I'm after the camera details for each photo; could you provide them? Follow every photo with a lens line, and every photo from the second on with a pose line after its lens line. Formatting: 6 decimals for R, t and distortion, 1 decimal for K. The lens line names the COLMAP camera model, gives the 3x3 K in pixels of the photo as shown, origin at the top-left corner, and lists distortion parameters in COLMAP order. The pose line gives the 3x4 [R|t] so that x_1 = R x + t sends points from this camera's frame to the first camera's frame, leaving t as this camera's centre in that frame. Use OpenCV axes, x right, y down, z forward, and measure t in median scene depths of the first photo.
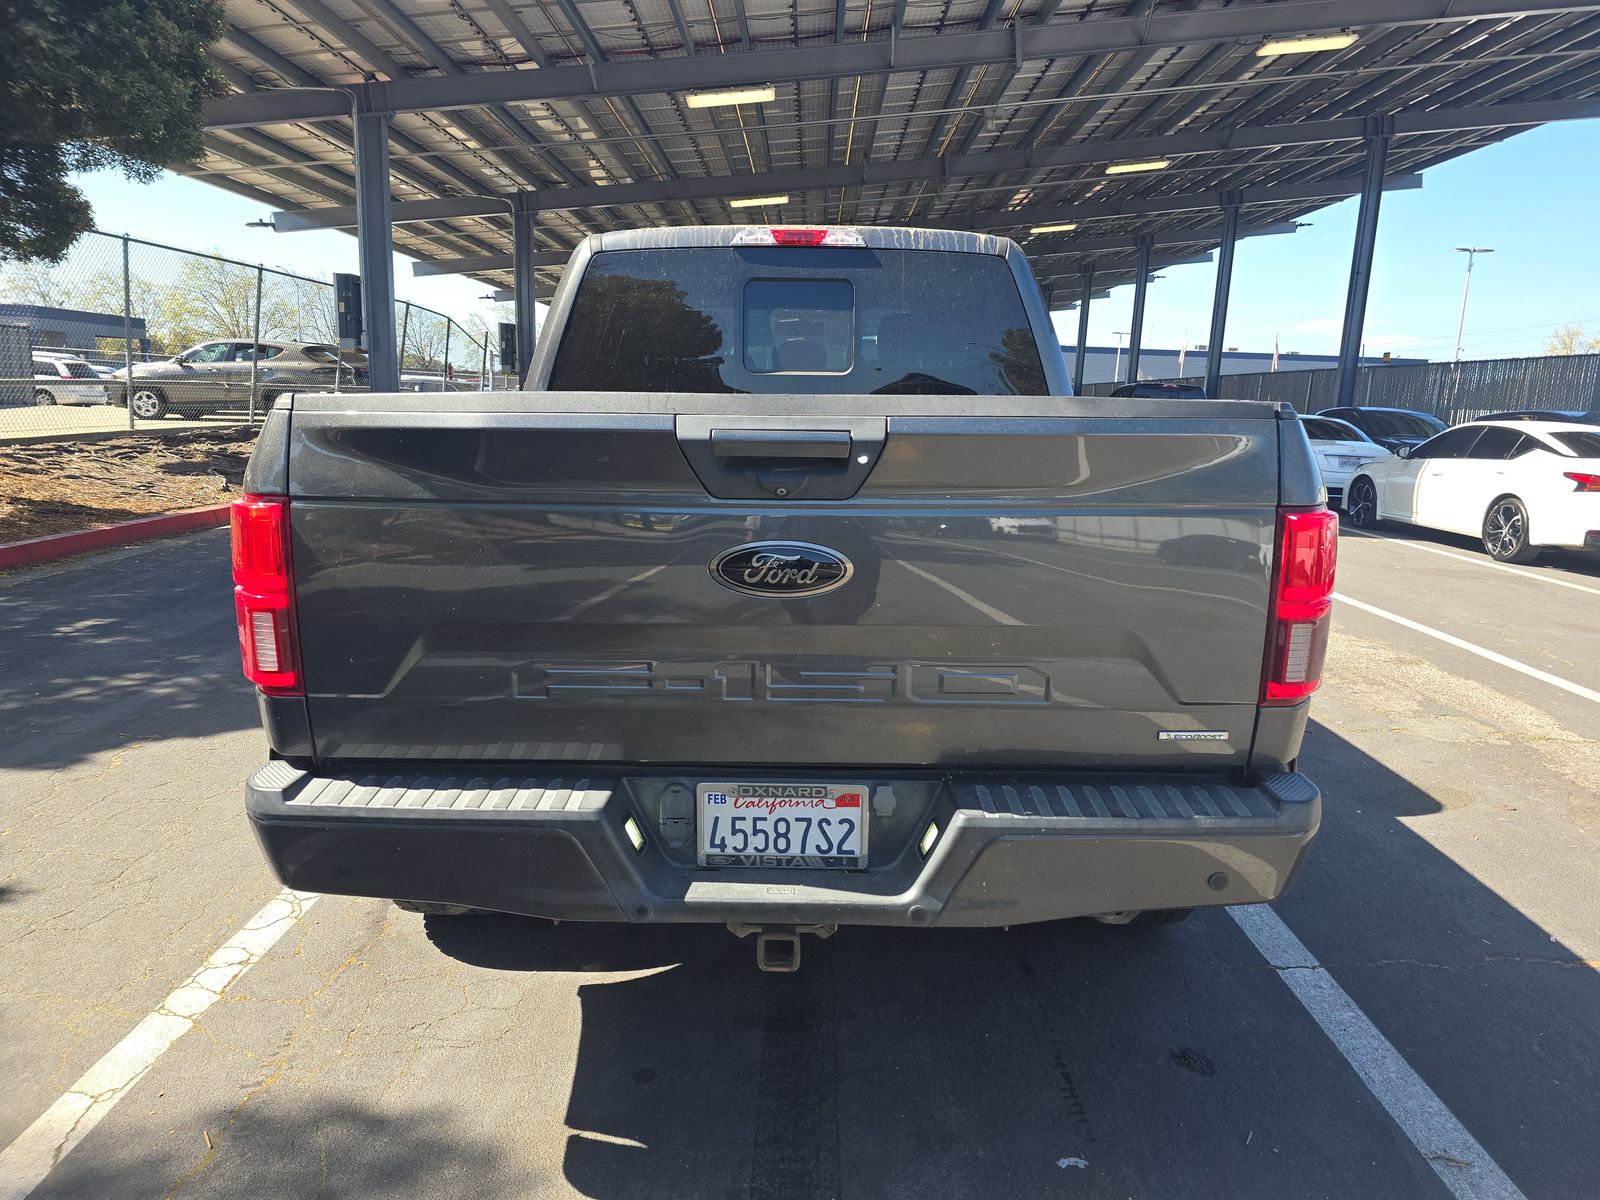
lens RADIAL K [[1067.5, 0, 806.6], [0, 1067.5, 616.3], [0, 0, 1]] dist [0.055925, -0.049076]
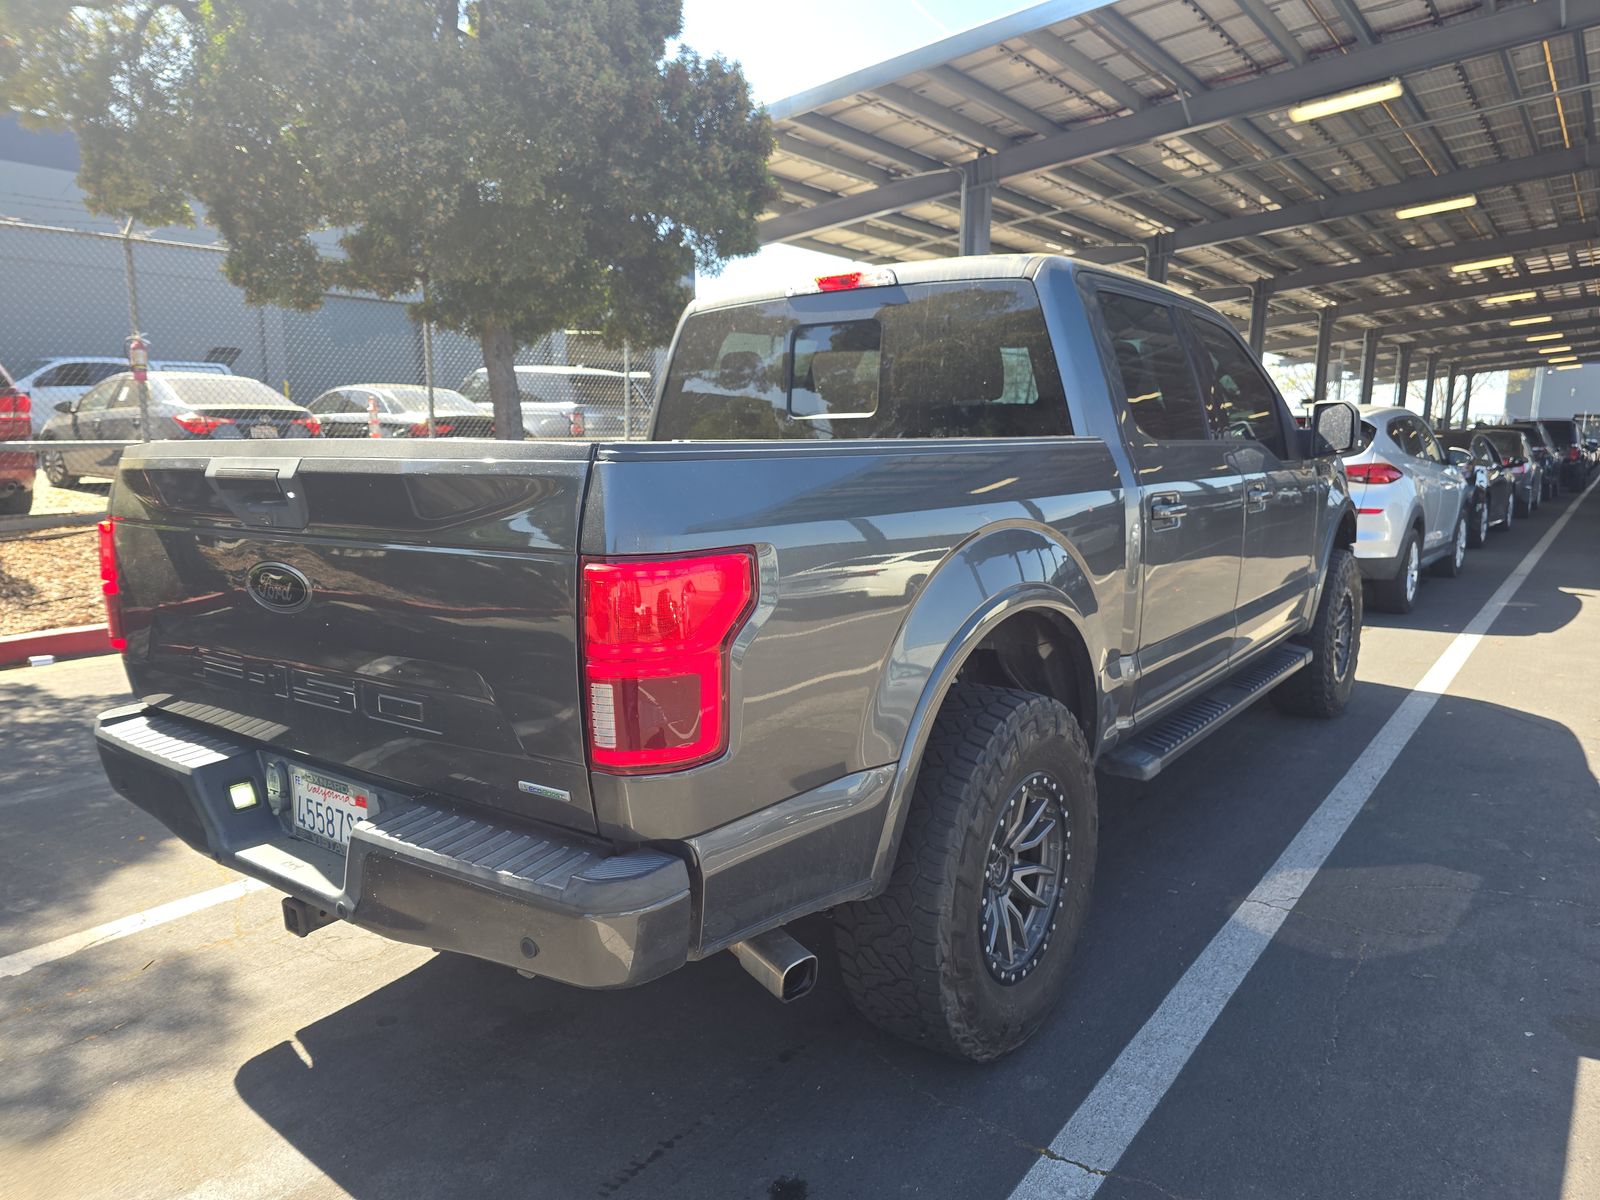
lens RADIAL K [[1091.0, 0, 800.0], [0, 1091.0, 600.0], [0, 0, 1]] dist [0.058656, -0.069284]
pose [[0.803391, 0.069376, -0.591396, 0.132528], [-0.103610, 0.994326, -0.024107, -0.006774], [0.586368, 0.080642, 0.806021, 0.041082]]
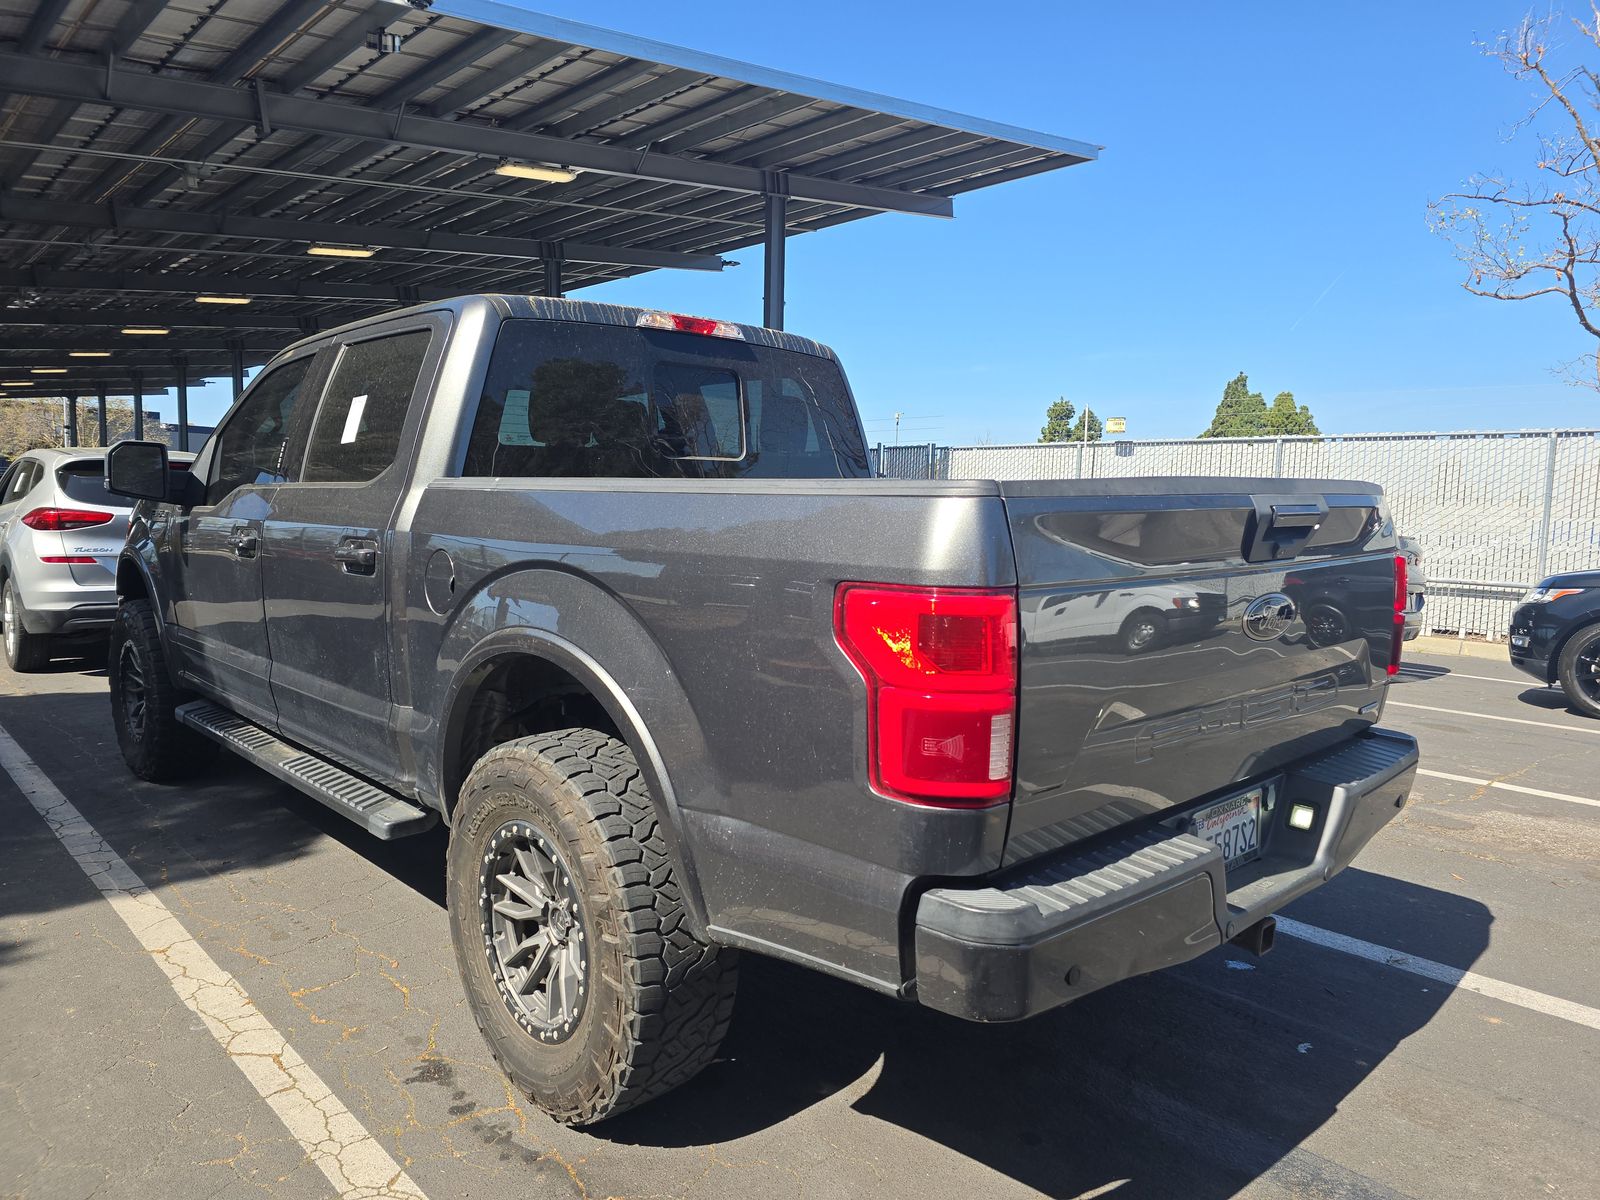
lens RADIAL K [[1067.5, 0, 806.6], [0, 1067.5, 616.3], [0, 0, 1]] dist [0.055925, -0.049076]
pose [[0.722386, -0.083123, 0.686476, -0.146005], [0.135834, 0.990464, -0.023008, -0.010468], [-0.678018, 0.109867, 0.726788, 0.052217]]
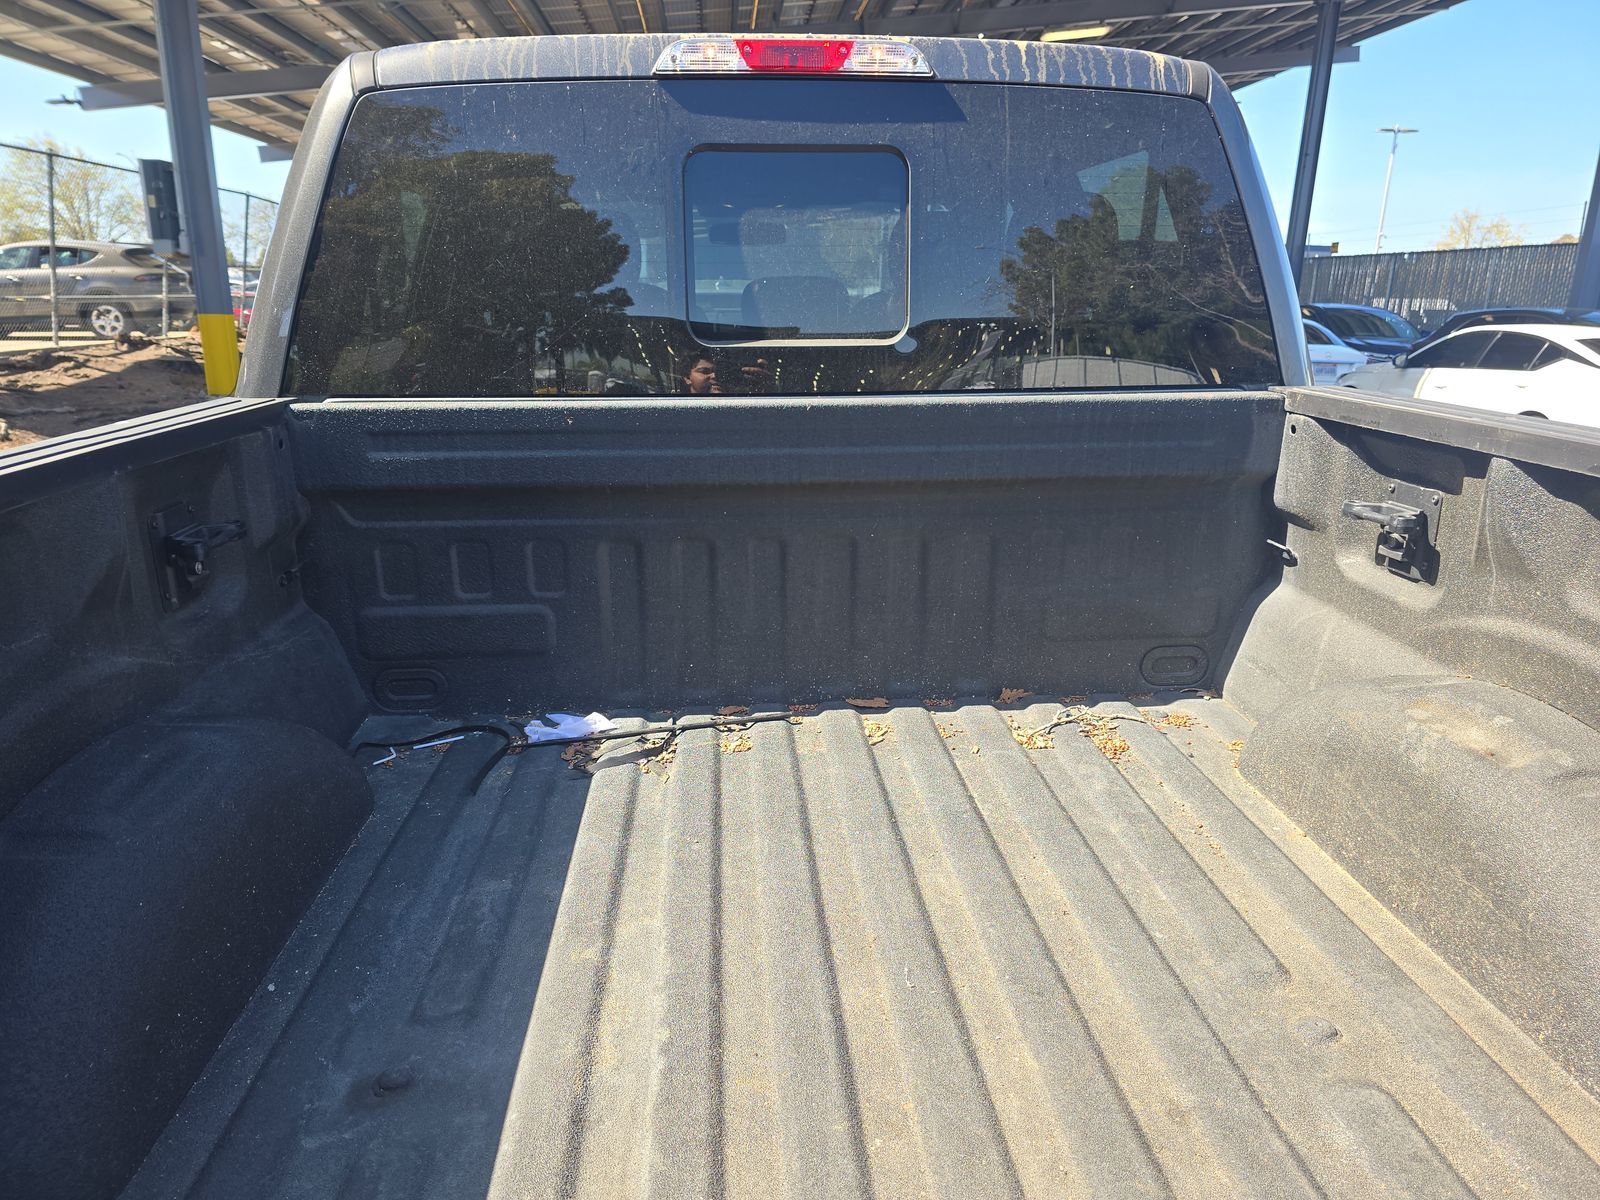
lens RADIAL K [[1077.1, 0, 798.1], [0, 1077.1, 619.4], [0, 0, 1]] dist [0.043244, -0.043266]
pose [[0.996788, -0.035745, 0.071667, -0.011145], [0.028909, 0.995129, 0.094250, -0.033519], [-0.074687, -0.091875, 0.992966, 0.111937]]
